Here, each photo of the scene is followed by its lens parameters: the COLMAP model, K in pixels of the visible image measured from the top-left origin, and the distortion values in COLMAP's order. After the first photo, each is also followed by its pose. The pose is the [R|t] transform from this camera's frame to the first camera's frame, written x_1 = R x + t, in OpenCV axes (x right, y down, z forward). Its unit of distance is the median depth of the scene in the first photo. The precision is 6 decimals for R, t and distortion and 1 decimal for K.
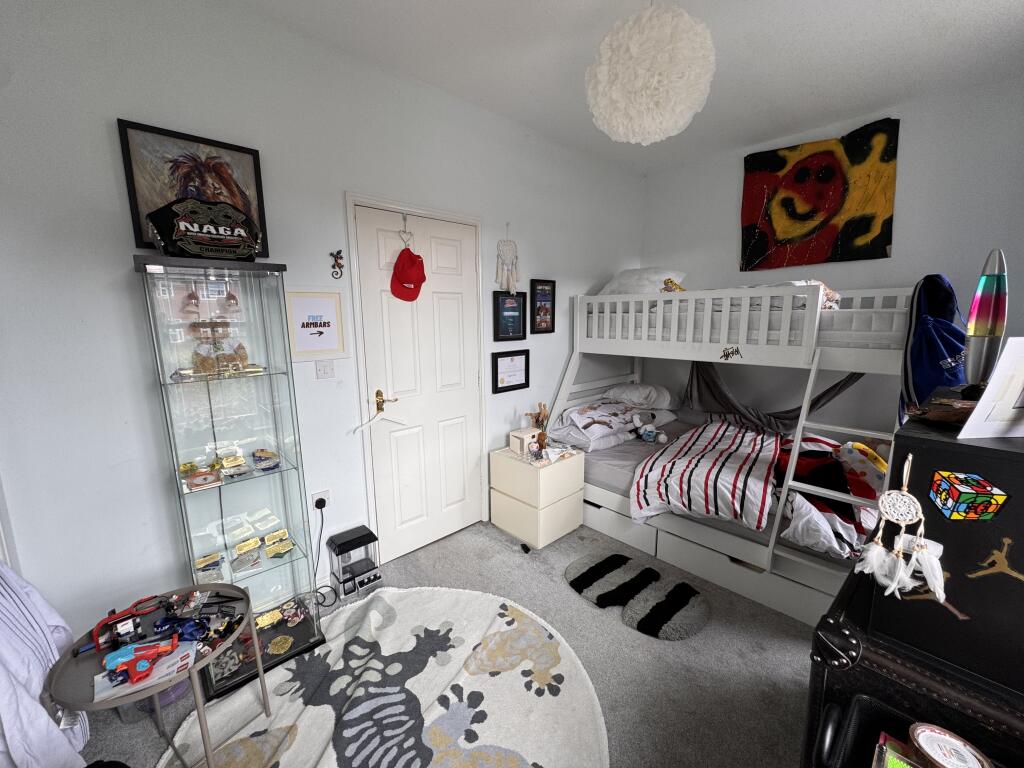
lens RADIAL K [[410.4, 0, 512.0], [0, 410.4, 384.0], [0, 0, 1]] dist [-0.002319, -0.000114]
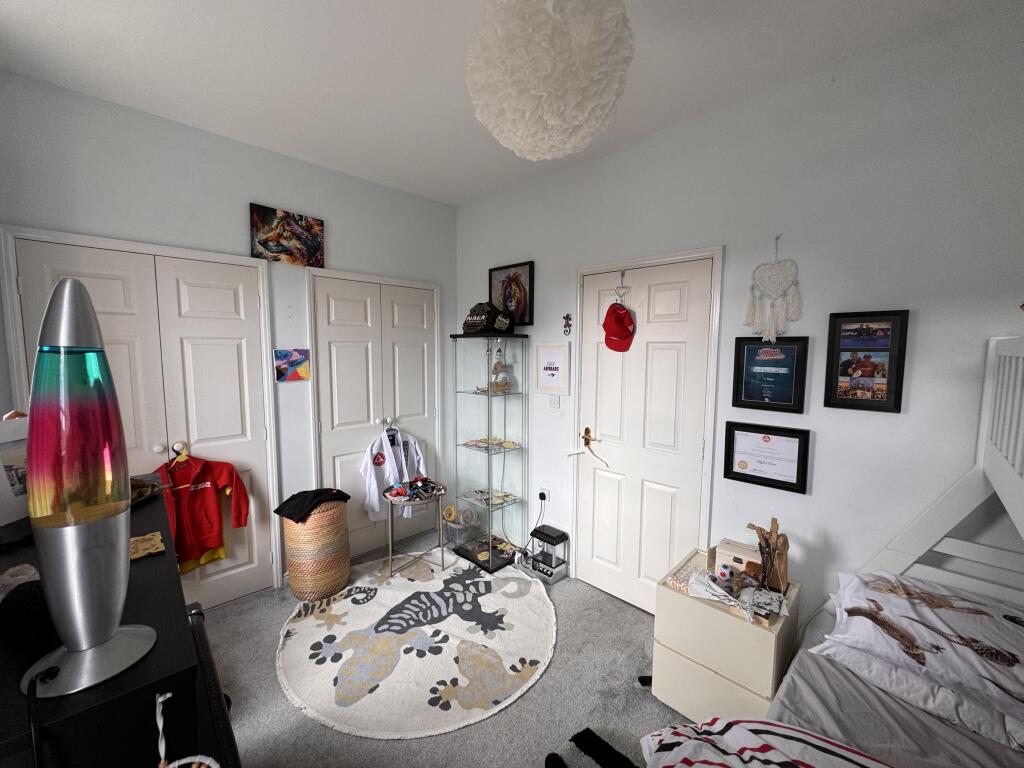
lens RADIAL K [[410.4, 0, 512.0], [0, 410.4, 384.0], [0, 0, 1]] dist [-0.002319, -0.000114]
pose [[0.039368, 0.099017, -0.994307, 0.820919], [-0.170386, 0.981170, 0.090962, -0.177925], [0.984591, 0.165835, 0.055498, 0.719343]]
